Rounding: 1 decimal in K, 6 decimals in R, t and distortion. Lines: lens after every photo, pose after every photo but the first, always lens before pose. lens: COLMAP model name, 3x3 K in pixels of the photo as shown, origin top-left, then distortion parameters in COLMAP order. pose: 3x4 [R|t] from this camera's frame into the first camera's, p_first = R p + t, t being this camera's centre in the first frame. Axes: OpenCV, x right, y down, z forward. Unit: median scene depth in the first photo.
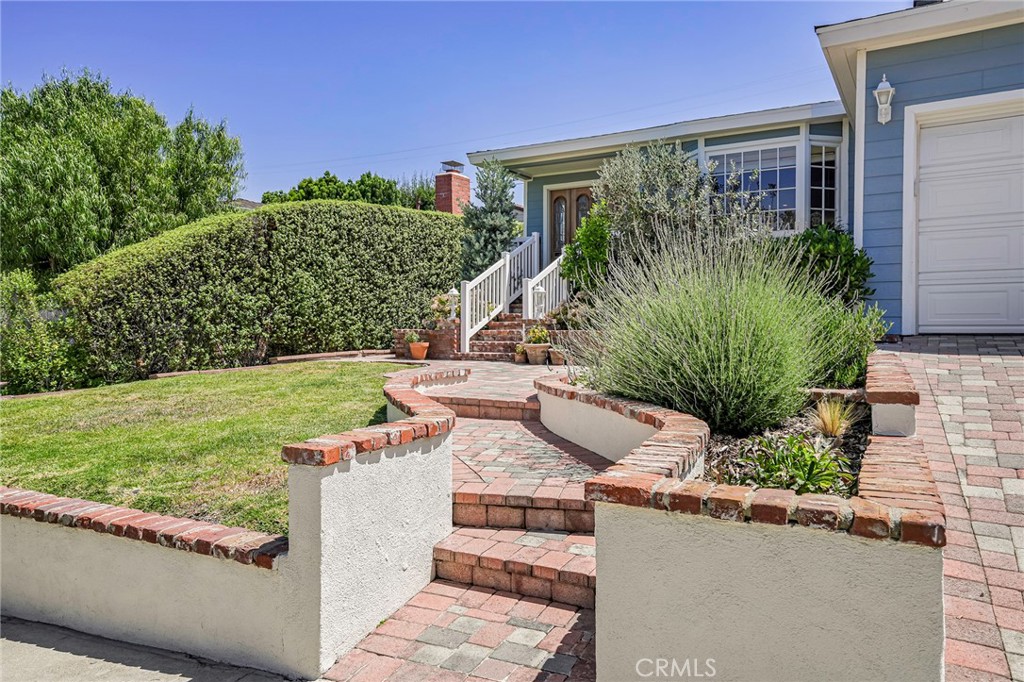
lens RADIAL K [[733.1, 0, 520.0], [0, 733.1, 332.7], [0, 0, 1]] dist [0.014802, 0.003769]
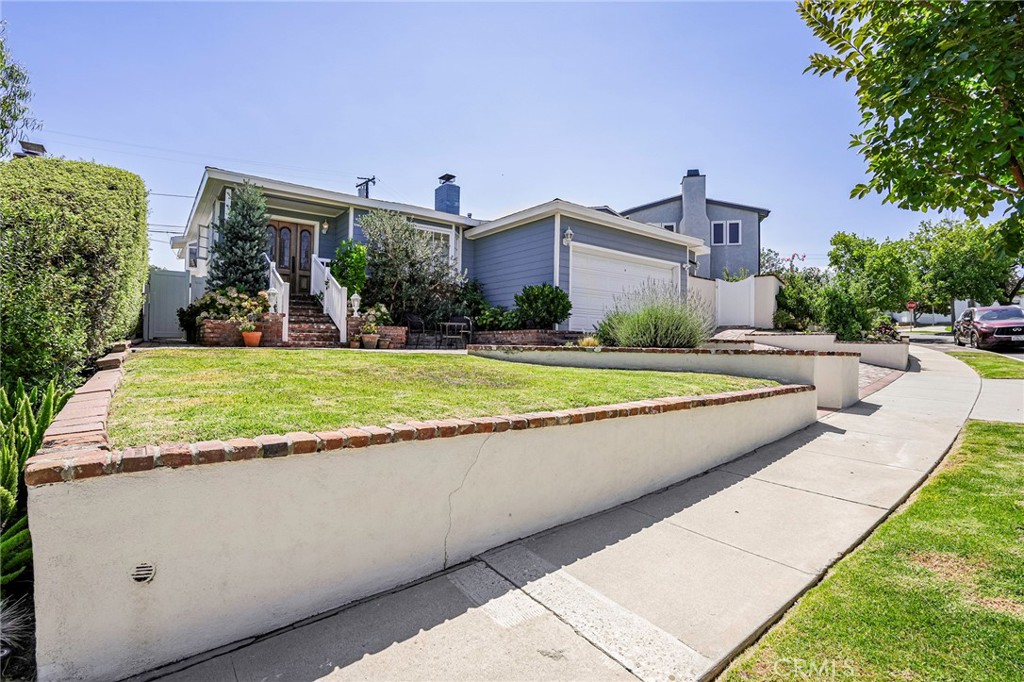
lens RADIAL K [[475.0, 0, 515.3], [0, 475.0, 341.6], [0, 0, 1]] dist [-0.024965, 0.003288]
pose [[0.394092, 0.014806, 0.918952, -0.686655], [-0.005048, 0.999890, -0.013945, 0.039402], [-0.919057, 0.000857, 0.394123, 0.359403]]
